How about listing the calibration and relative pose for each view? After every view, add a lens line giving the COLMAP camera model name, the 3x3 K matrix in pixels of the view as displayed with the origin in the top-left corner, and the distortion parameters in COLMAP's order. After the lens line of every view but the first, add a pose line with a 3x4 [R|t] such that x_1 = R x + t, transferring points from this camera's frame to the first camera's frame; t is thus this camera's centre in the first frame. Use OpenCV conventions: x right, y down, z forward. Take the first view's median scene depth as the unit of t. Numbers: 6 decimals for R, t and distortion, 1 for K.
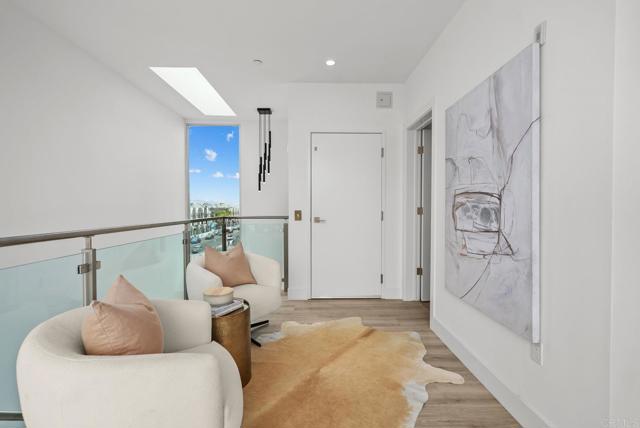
lens RADIAL K [[293.8, 0, 321.2], [0, 293.8, 212.0], [0, 0, 1]] dist [0.000298, 0.000150]
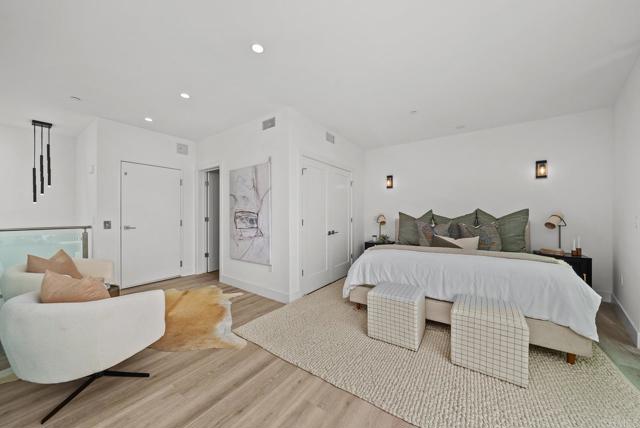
lens RADIAL K [[221.7, 0, 318.6], [0, 221.7, 214.5], [0, 0, 1]] dist [-0.006419, -0.000082]
pose [[0.597926, -0.002277, 0.801548, -0.511681], [0.015307, 0.999846, -0.008578, -0.019006], [-0.801405, 0.017398, 0.597869, -0.483006]]
